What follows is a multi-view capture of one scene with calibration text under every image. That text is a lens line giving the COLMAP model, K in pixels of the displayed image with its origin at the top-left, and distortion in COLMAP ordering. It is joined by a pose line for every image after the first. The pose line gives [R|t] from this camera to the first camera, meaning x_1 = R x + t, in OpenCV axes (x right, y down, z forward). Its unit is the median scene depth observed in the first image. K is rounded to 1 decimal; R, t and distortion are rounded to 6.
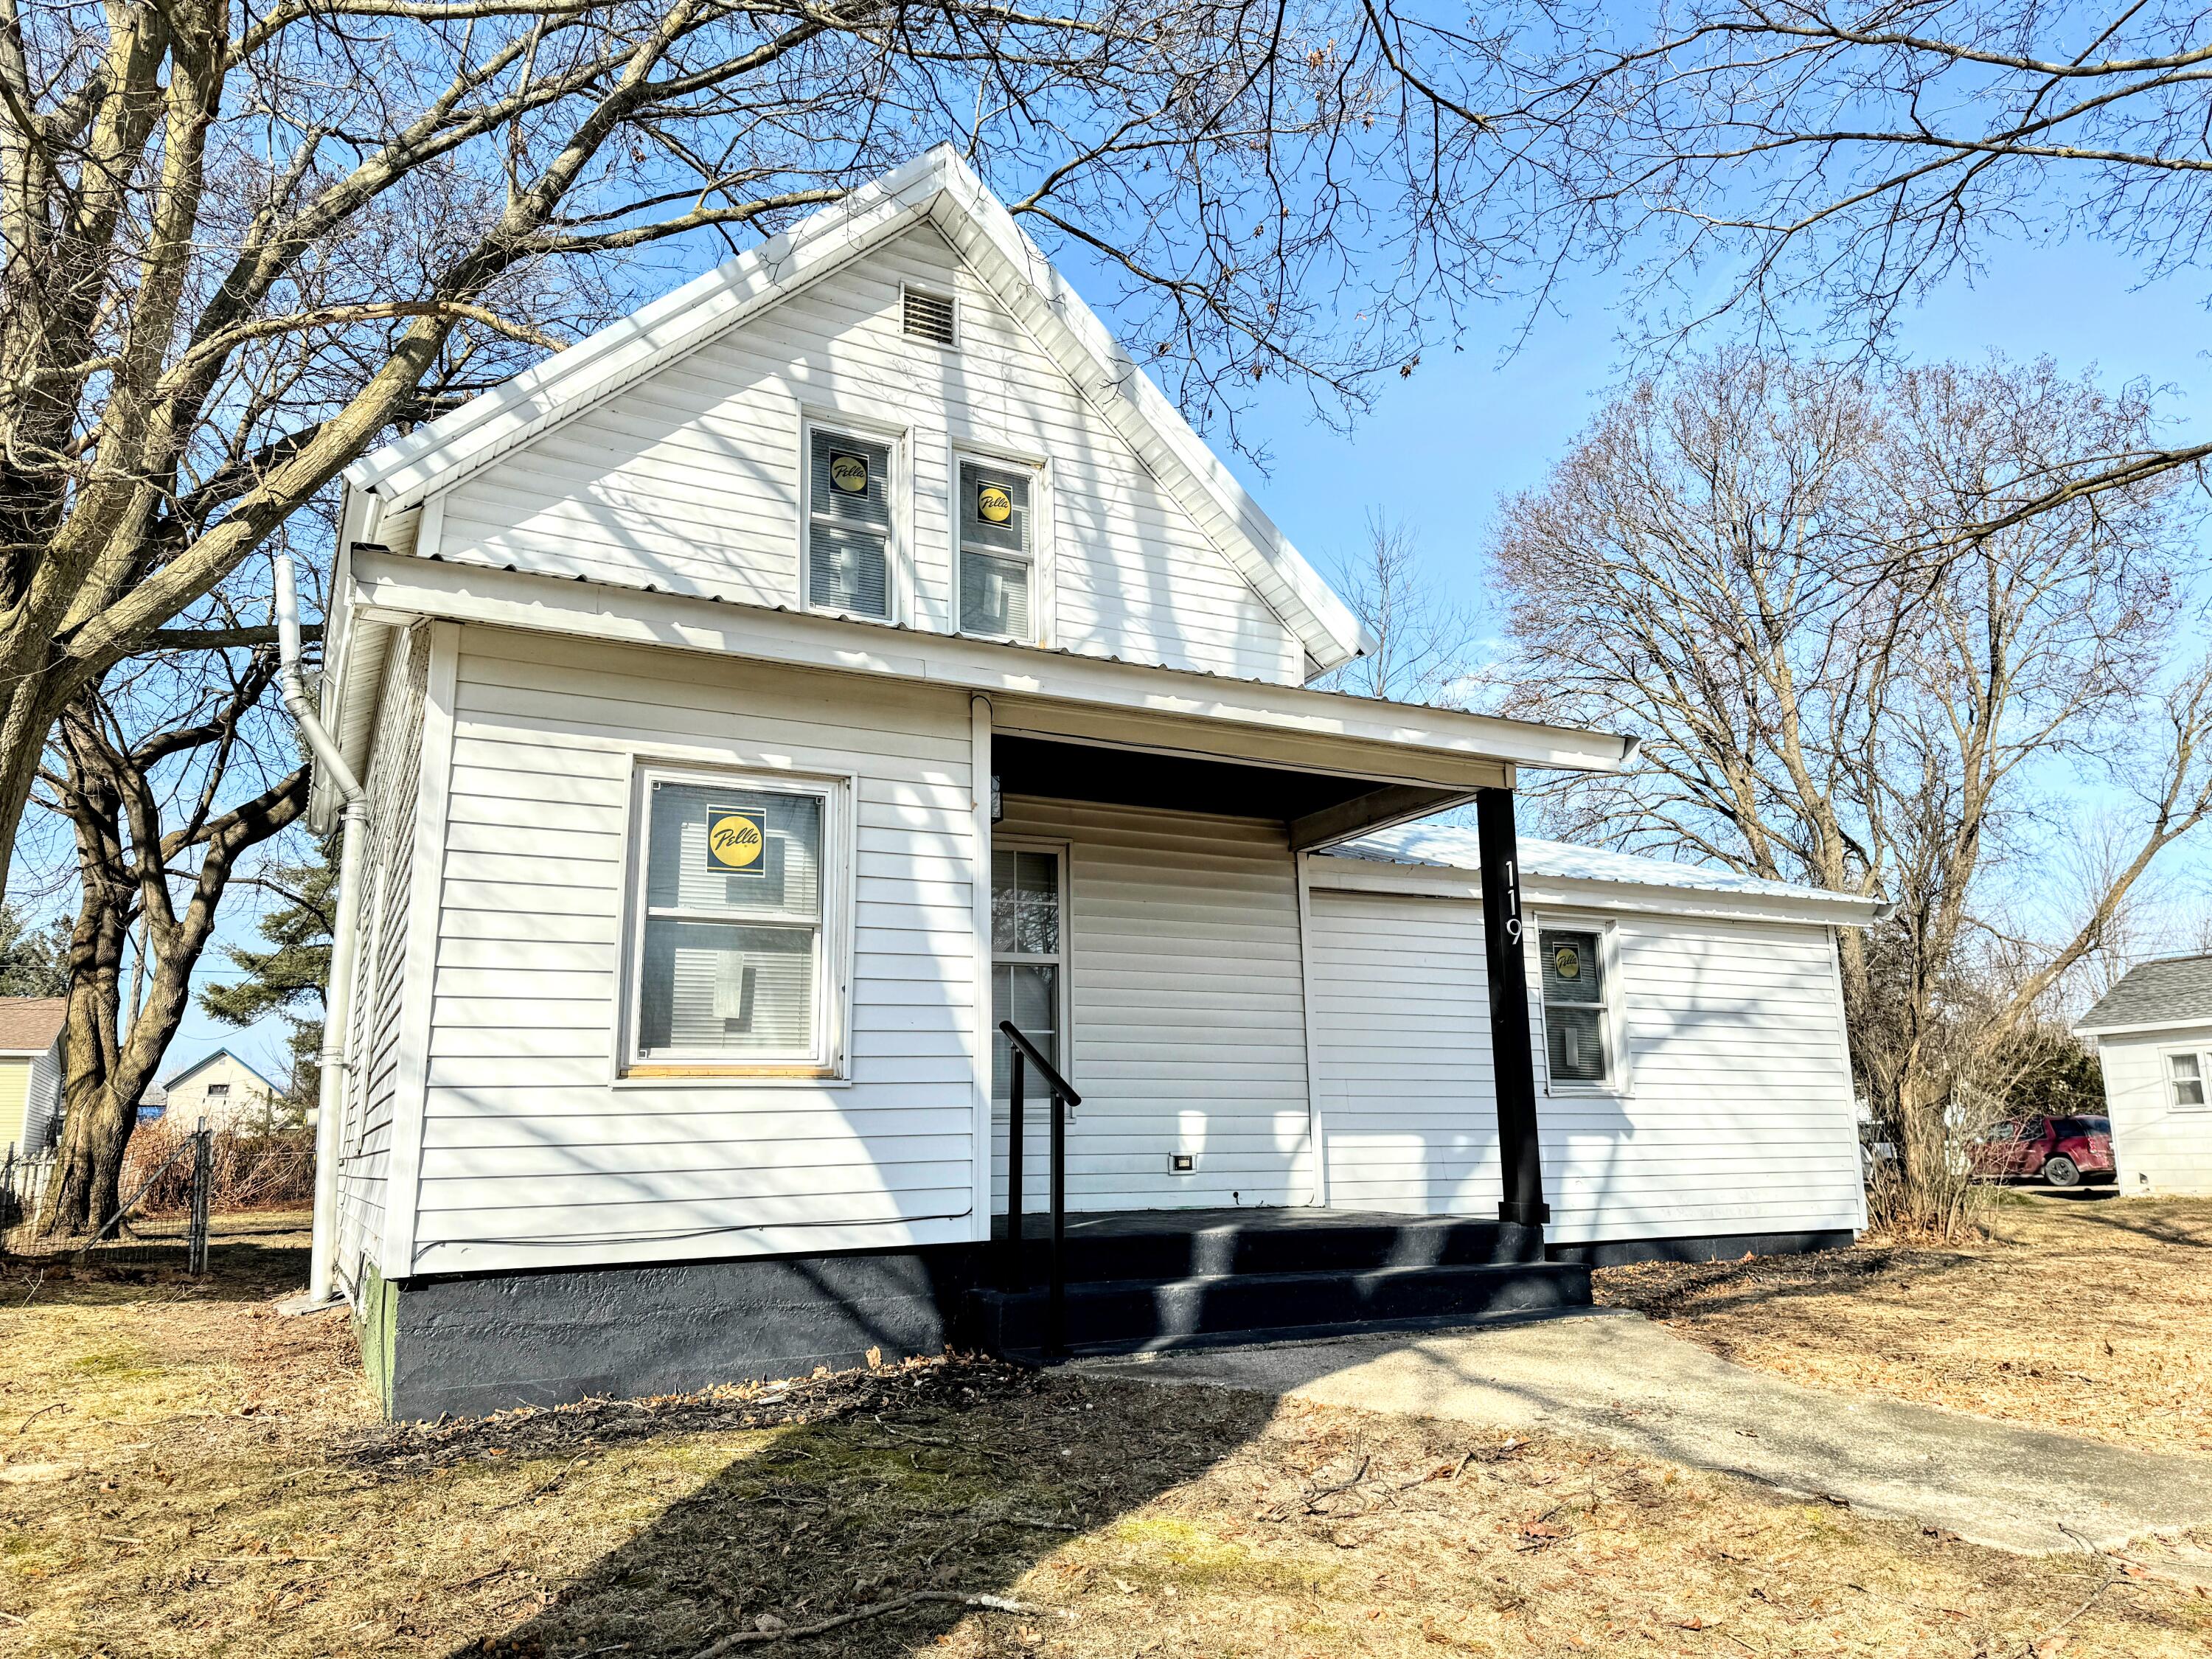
lens RADIAL K [[1588.9, 0, 989.3], [0, 1588.9, 829.0], [0, 0, 1]] dist [0.065673, -0.000567]
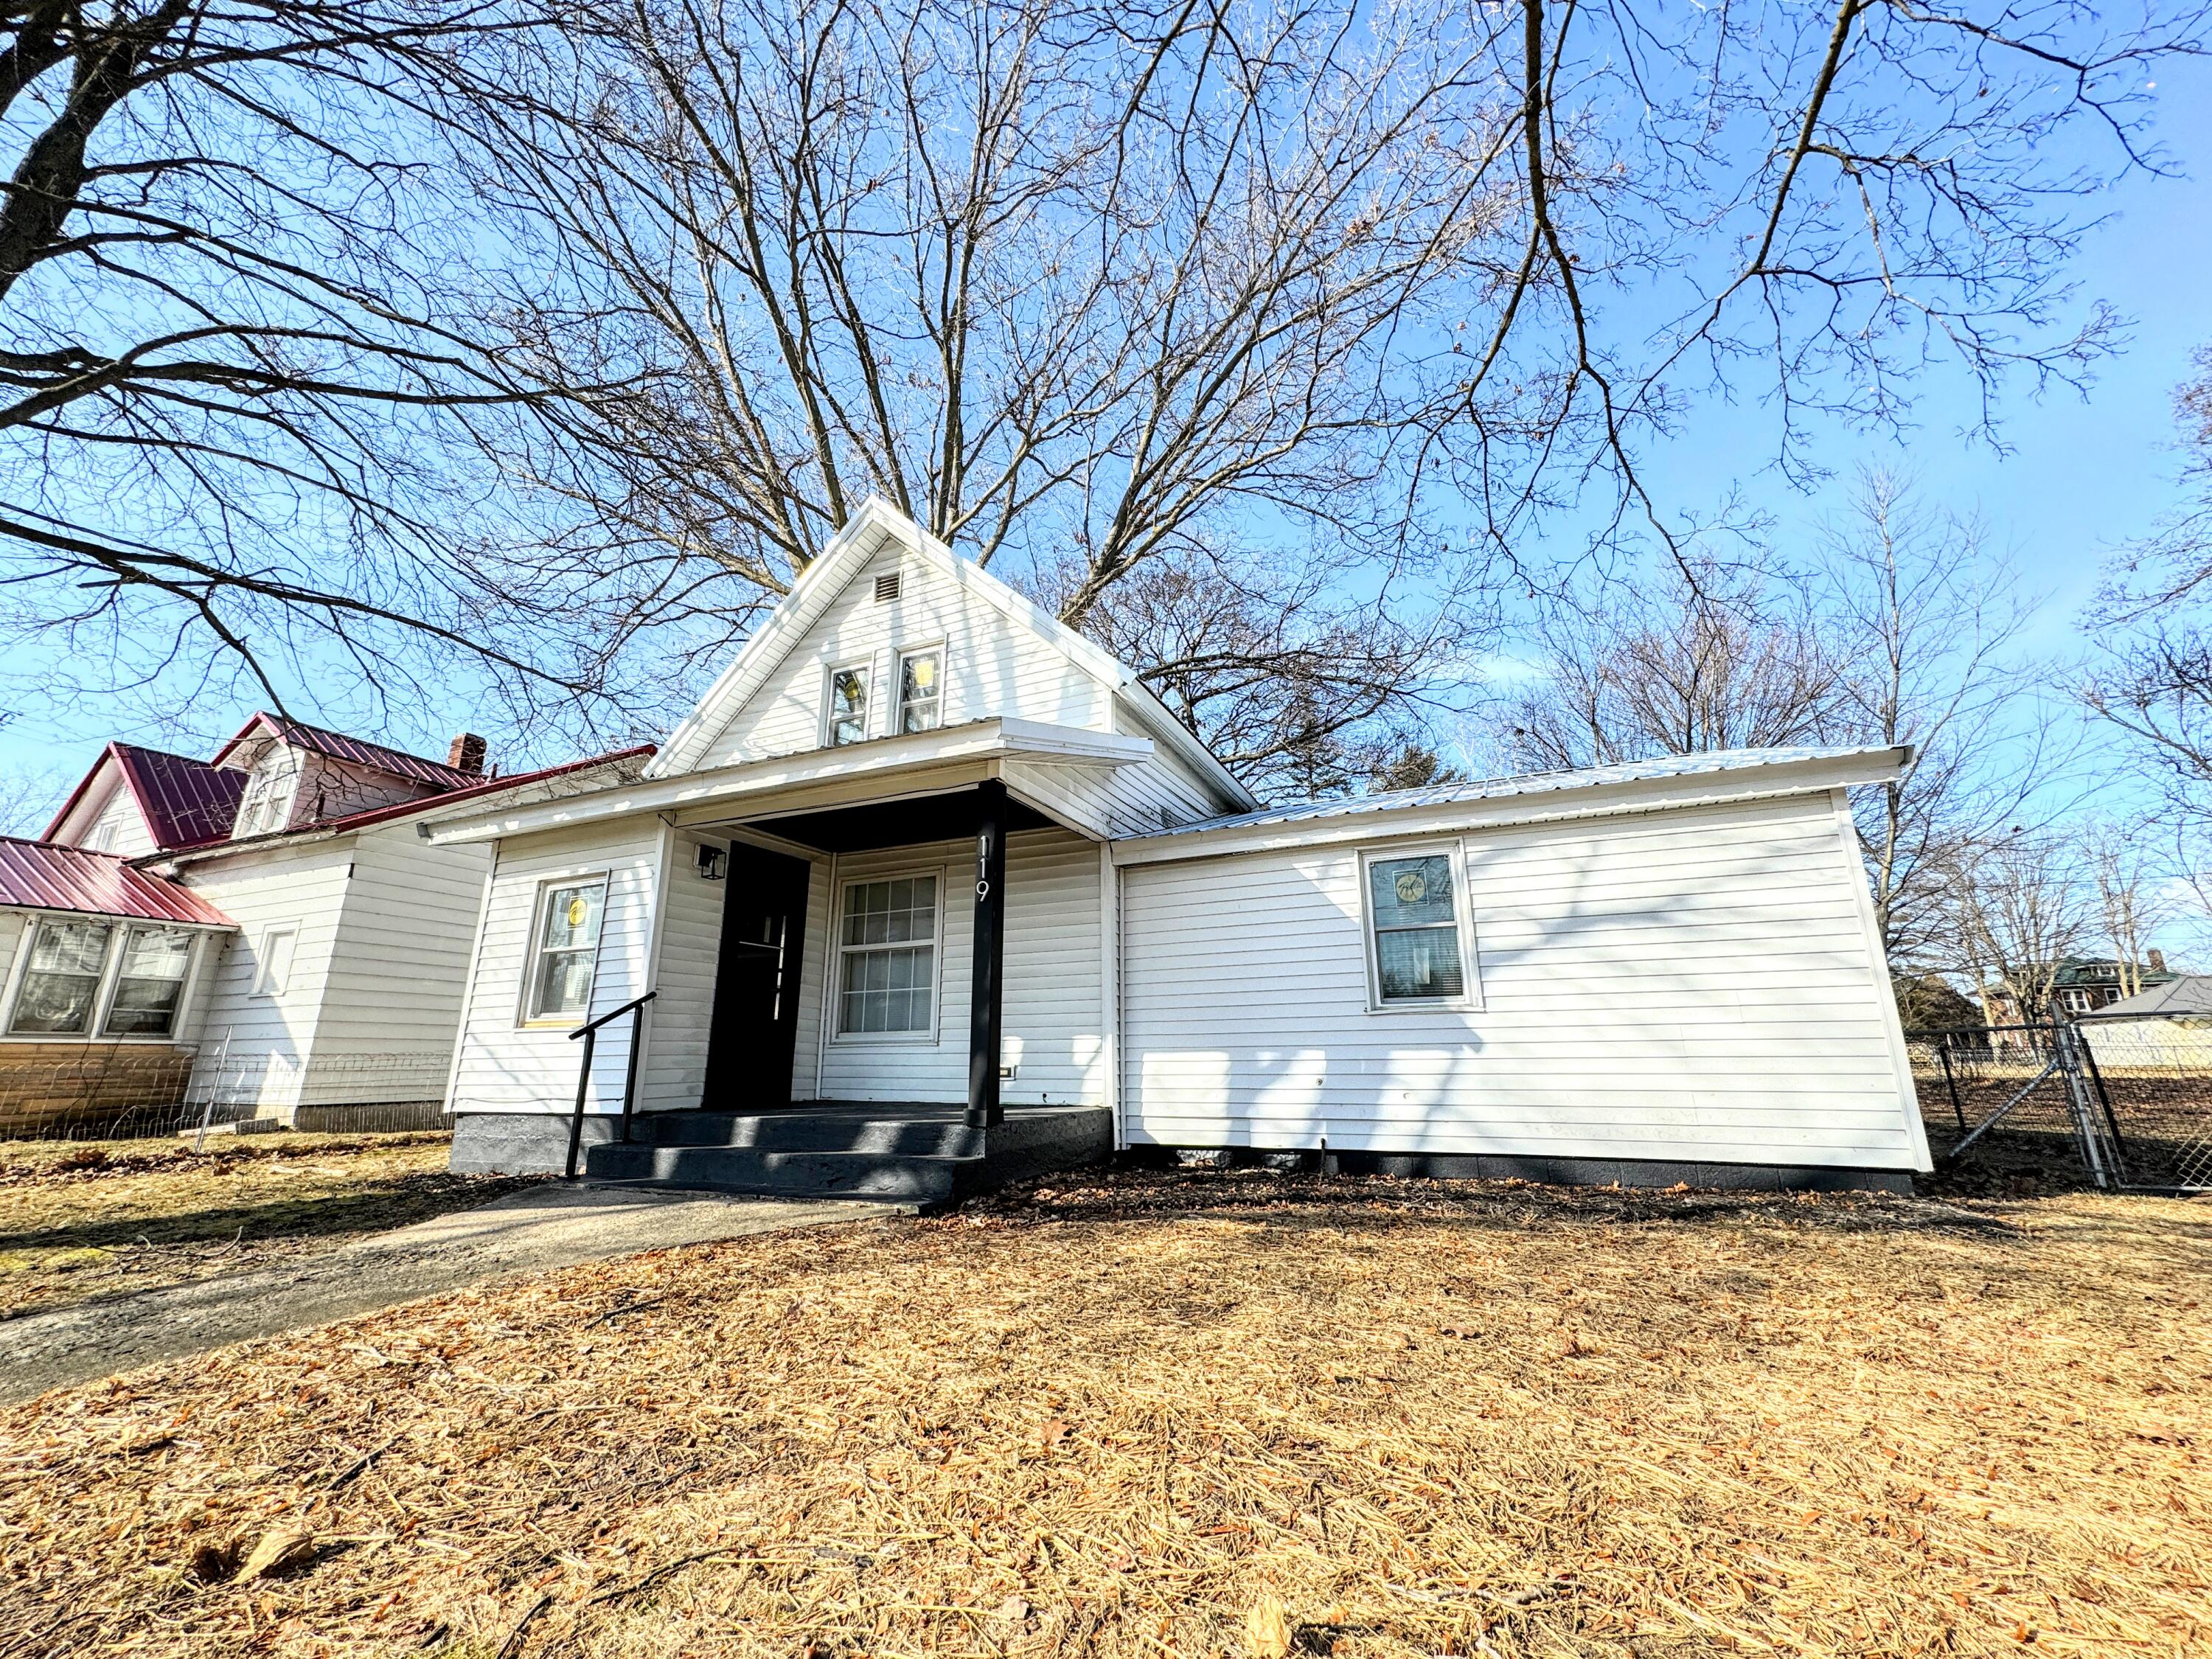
lens RADIAL K [[889.0, 0, 1106.0], [0, 889.0, 829.5], [0, 0, 1]] dist [0.000303, 0.000377]
pose [[0.624040, -0.192064, -0.757421, 0.806413], [0.149885, 0.980744, -0.125203, 0.103435], [0.766883, -0.035394, 0.640810, 0.537817]]
